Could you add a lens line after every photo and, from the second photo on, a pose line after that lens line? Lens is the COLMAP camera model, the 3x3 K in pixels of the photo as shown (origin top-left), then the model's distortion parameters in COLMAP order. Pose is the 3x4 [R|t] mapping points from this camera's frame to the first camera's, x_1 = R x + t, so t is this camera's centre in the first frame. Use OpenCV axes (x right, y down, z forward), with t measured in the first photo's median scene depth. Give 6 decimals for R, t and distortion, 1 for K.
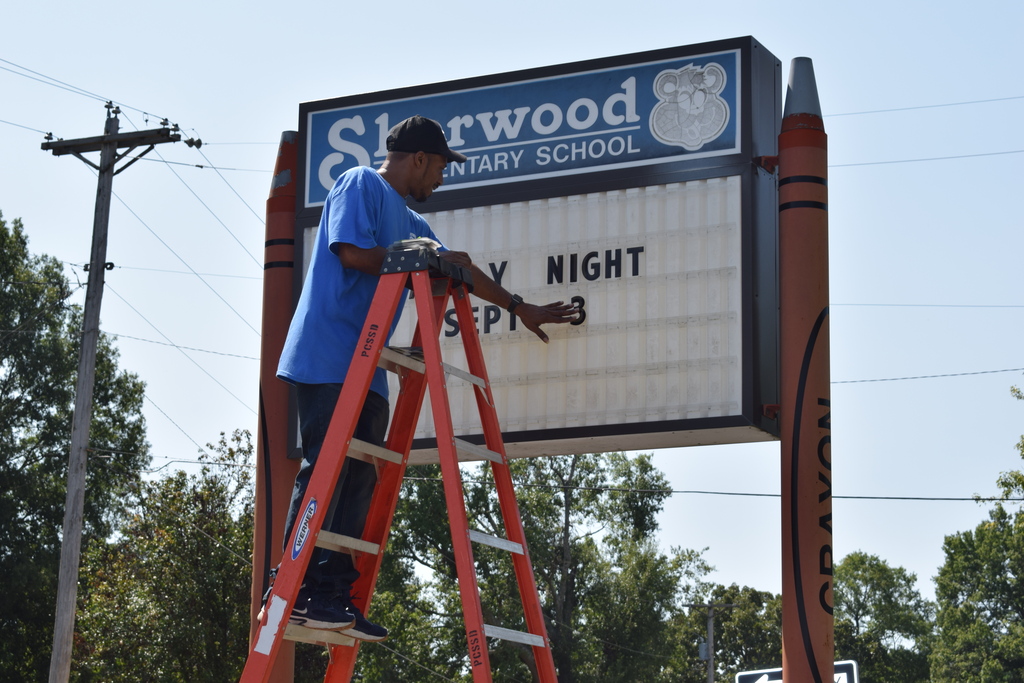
lens RADIAL K [[2296.6, 0, 512.0], [0, 2296.6, 341.5], [0, 0, 1]] dist [0.056168, 0.739627]
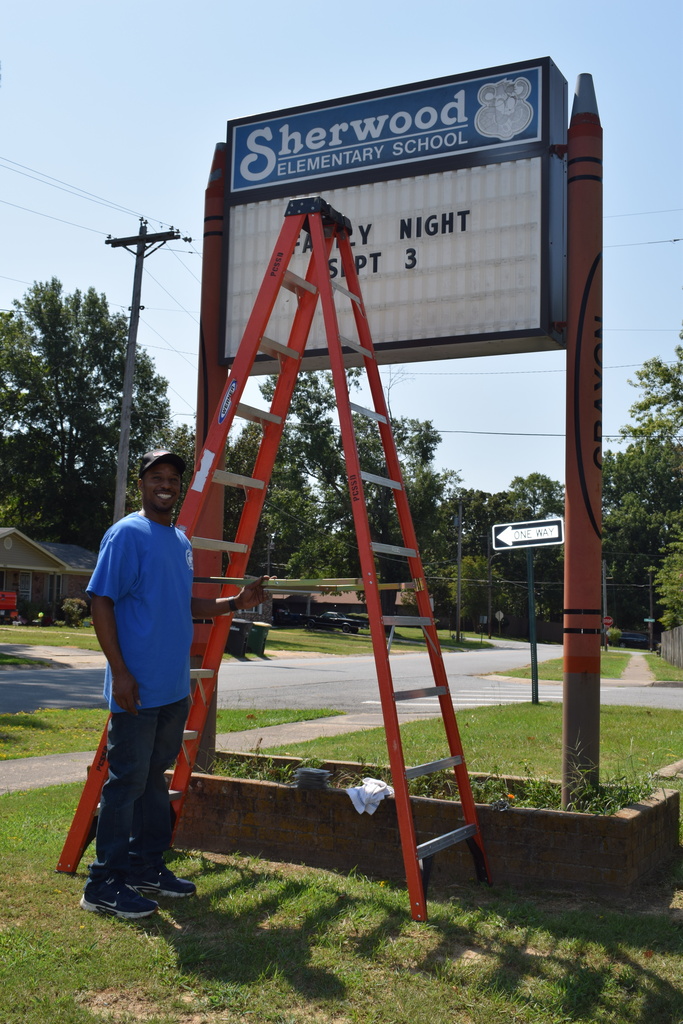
lens RADIAL K [[1150.5, 0, 341.5], [0, 1150.5, 512.0], [0, 0, 1]] dist [0.002334, -0.000422]
pose [[0.999875, 0.008768, -0.013171, -0.009267], [-0.007076, 0.992329, 0.123420, 0.051336], [0.014152, -0.123311, 0.992267, 0.258423]]
